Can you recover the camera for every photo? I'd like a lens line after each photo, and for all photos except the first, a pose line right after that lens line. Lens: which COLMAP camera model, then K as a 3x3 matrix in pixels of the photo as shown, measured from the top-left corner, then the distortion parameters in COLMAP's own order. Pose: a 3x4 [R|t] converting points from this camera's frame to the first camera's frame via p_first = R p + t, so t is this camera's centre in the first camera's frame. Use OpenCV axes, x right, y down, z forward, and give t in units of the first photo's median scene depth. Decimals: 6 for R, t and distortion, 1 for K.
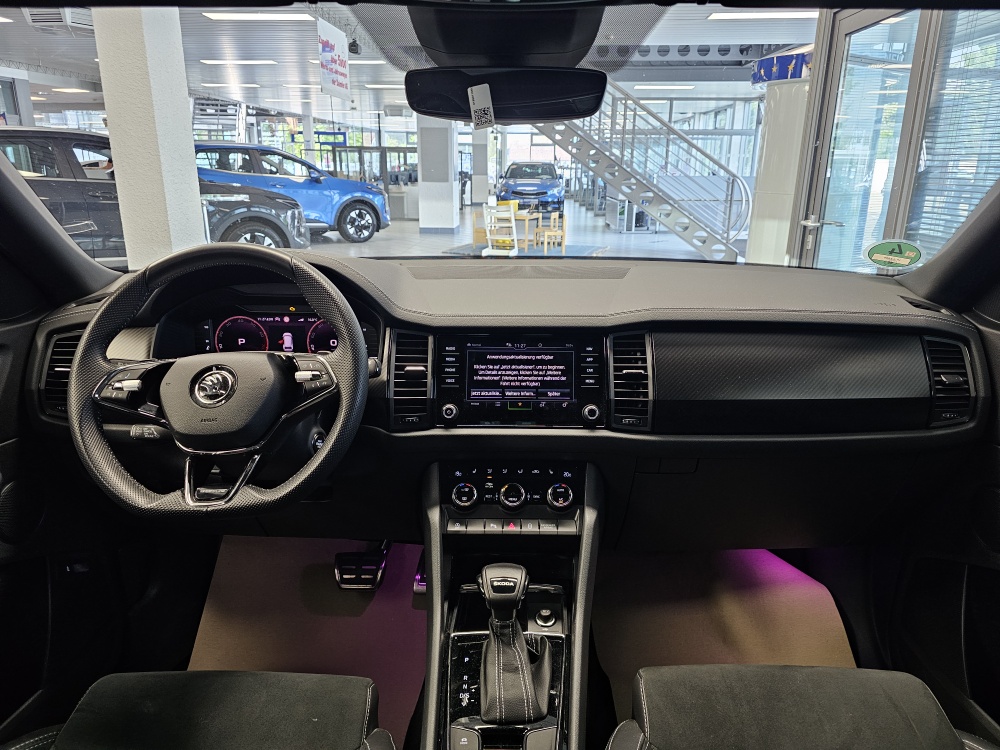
lens RADIAL K [[693.4, 0, 506.3], [0, 693.4, 359.9], [0, 0, 1]] dist [0.035538, -0.048930]
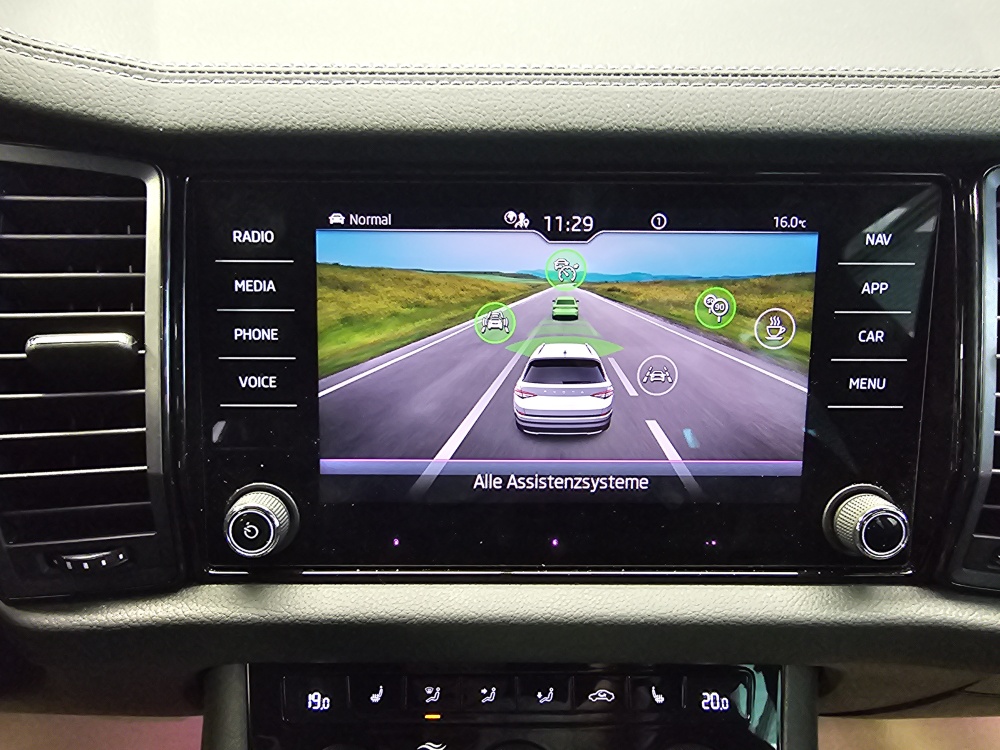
lens RADIAL K [[688.9, 0, 450.0], [0, 688.9, 380.8], [0, 0, 1]] dist [0.014454, -0.009214]
pose [[0.999876, -0.001689, 0.015681, -0.021572], [-0.002508, 0.964575, 0.263796, -0.030785], [-0.015571, -0.263803, 0.964451, 0.778262]]
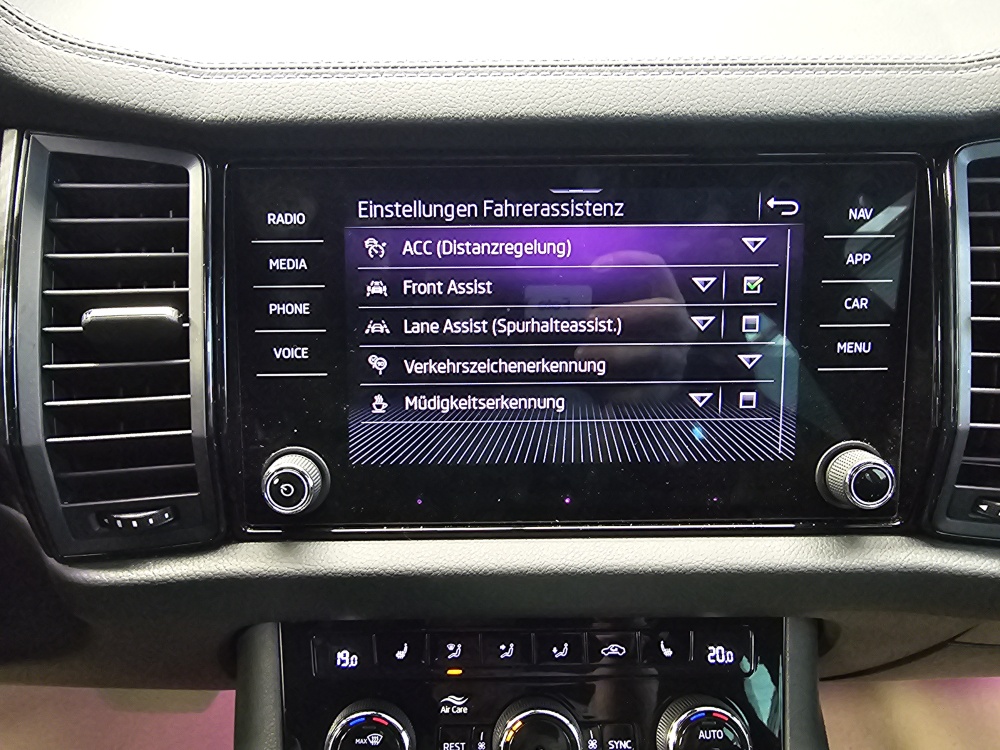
lens RADIAL K [[688.9, 0, 457.0], [0, 688.9, 375.8], [0, 0, 1]] dist [0.014454, -0.009214]
pose [[0.999786, -0.014757, 0.014473, -0.025784], [0.010700, 0.968594, 0.248416, -0.022993], [-0.017684, -0.248208, 0.968545, 0.756653]]
